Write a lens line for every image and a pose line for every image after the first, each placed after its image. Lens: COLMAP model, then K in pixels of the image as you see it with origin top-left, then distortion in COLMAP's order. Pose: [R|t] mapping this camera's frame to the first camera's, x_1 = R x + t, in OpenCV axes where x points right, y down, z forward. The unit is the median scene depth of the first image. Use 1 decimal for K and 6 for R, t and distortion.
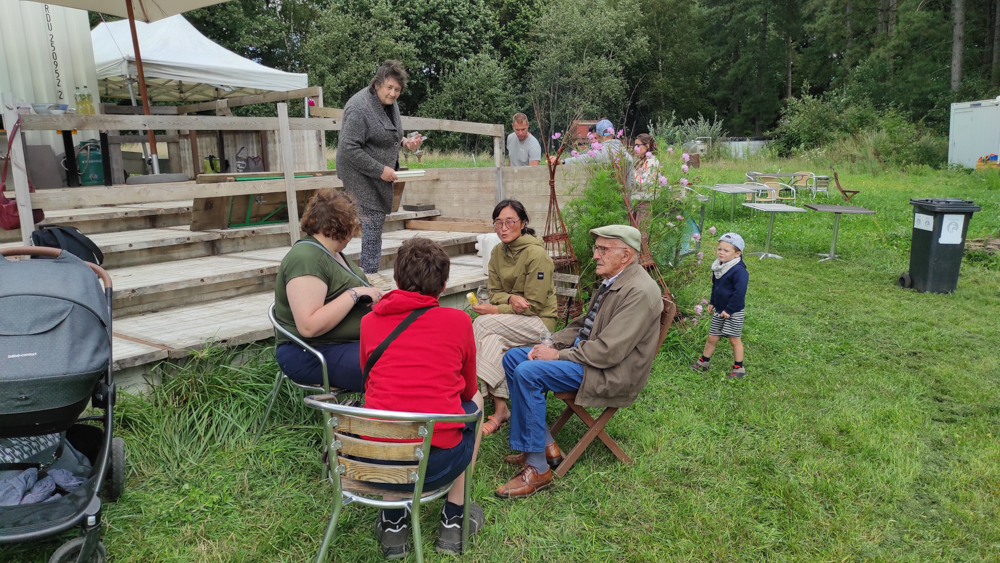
lens RADIAL K [[736.2, 0, 498.6], [0, 736.2, 285.2], [0, 0, 1]] dist [0.064148, -0.058879]
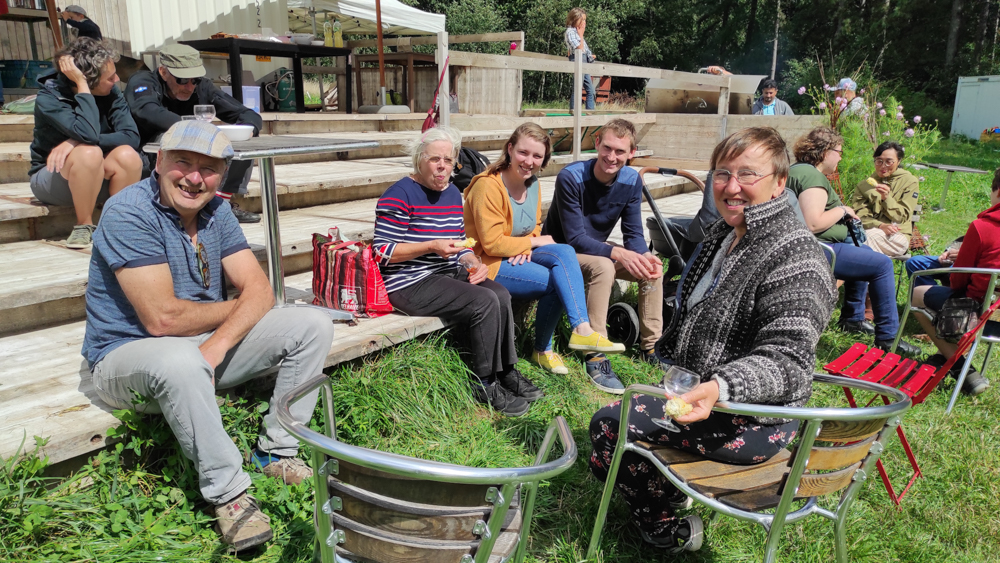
lens RADIAL K [[736.2, 0, 498.6], [0, 736.2, 285.2], [0, 0, 1]] dist [0.064148, -0.058879]
pose [[0.996961, 0.041099, 0.066178, -0.294712], [-0.045504, 0.996749, 0.066488, 0.030162], [-0.063230, -0.069297, 0.995590, -0.100706]]
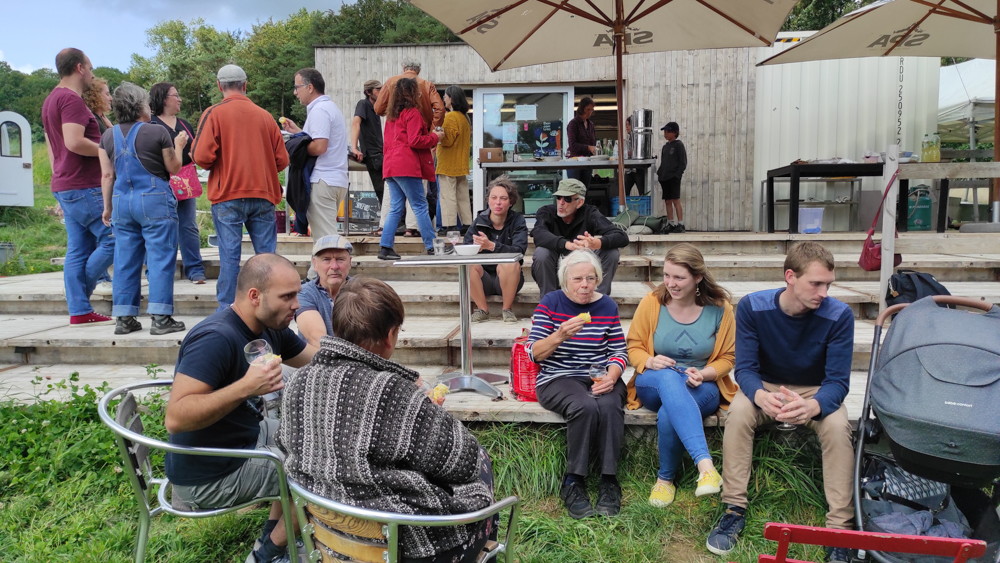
lens RADIAL K [[736.2, 0, 498.6], [0, 736.2, 285.2], [0, 0, 1]] dist [0.064148, -0.058879]
pose [[0.572903, 0.114183, -0.811631, -0.042333], [-0.159402, 0.986863, 0.026318, 0.001545], [0.803973, 0.114298, 0.583578, -0.026442]]
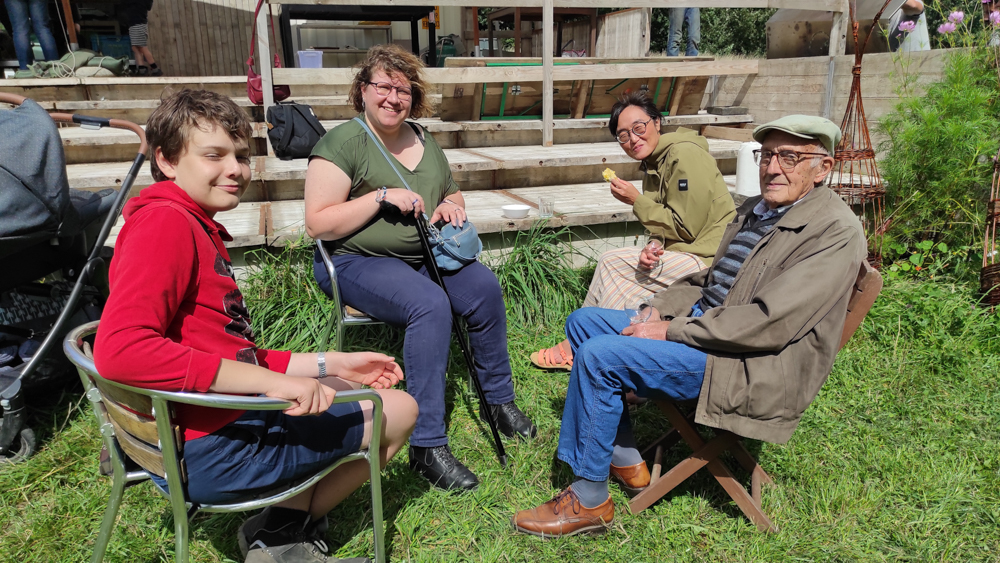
lens RADIAL K [[736.2, 0, 498.6], [0, 736.2, 285.2], [0, 0, 1]] dist [0.064148, -0.058879]
pose [[0.843522, 0.167956, -0.510158, 0.095822], [-0.110812, 0.983834, 0.140679, -0.004366], [0.525539, -0.062134, 0.848497, 0.137824]]
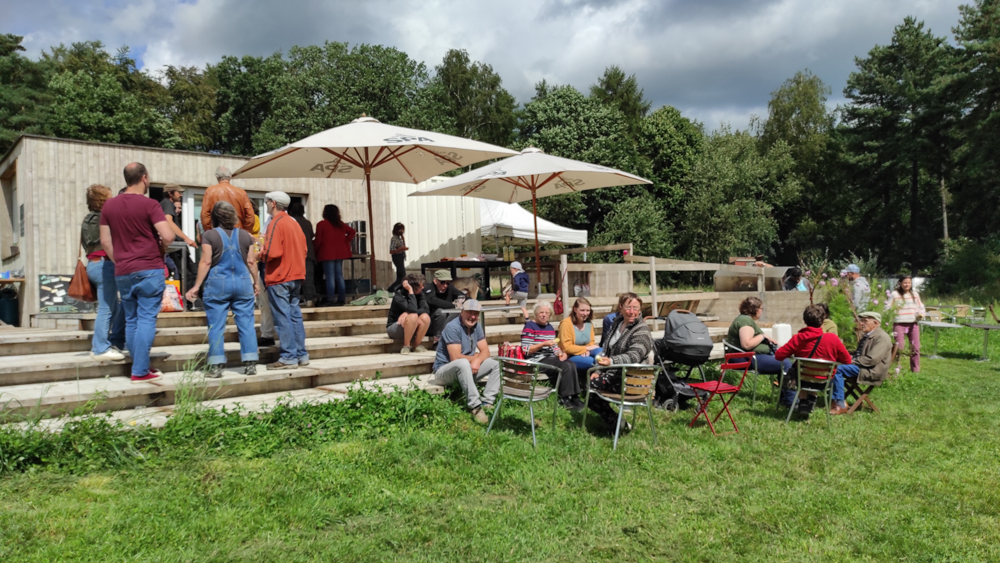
lens RADIAL K [[744.8, 0, 497.8], [0, 744.8, 283.3], [0, 0, 1]] dist [0.021356, -0.001655]
pose [[0.984607, 0.013856, -0.174235, -0.215160], [-0.044790, 0.983568, -0.174891, 0.108711], [0.168949, 0.180003, 0.969049, -0.564825]]
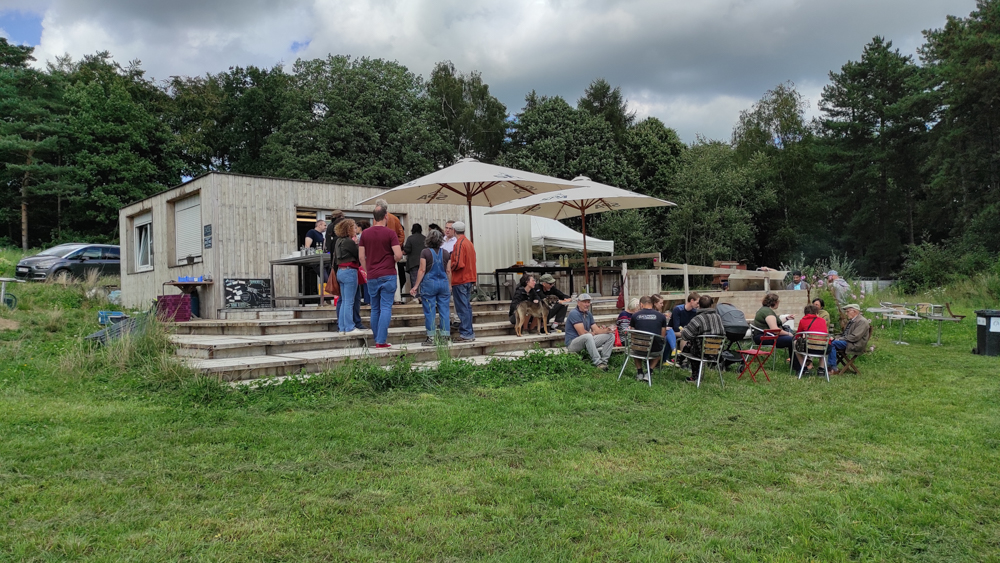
lens RADIAL K [[736.2, 0, 498.6], [0, 736.2, 285.2], [0, 0, 1]] dist [0.064148, -0.058879]
pose [[0.989587, 0.011584, -0.143466, -0.343872], [-0.037203, 0.983470, -0.177207, 0.178515], [0.139042, 0.180699, 0.973661, -0.923233]]
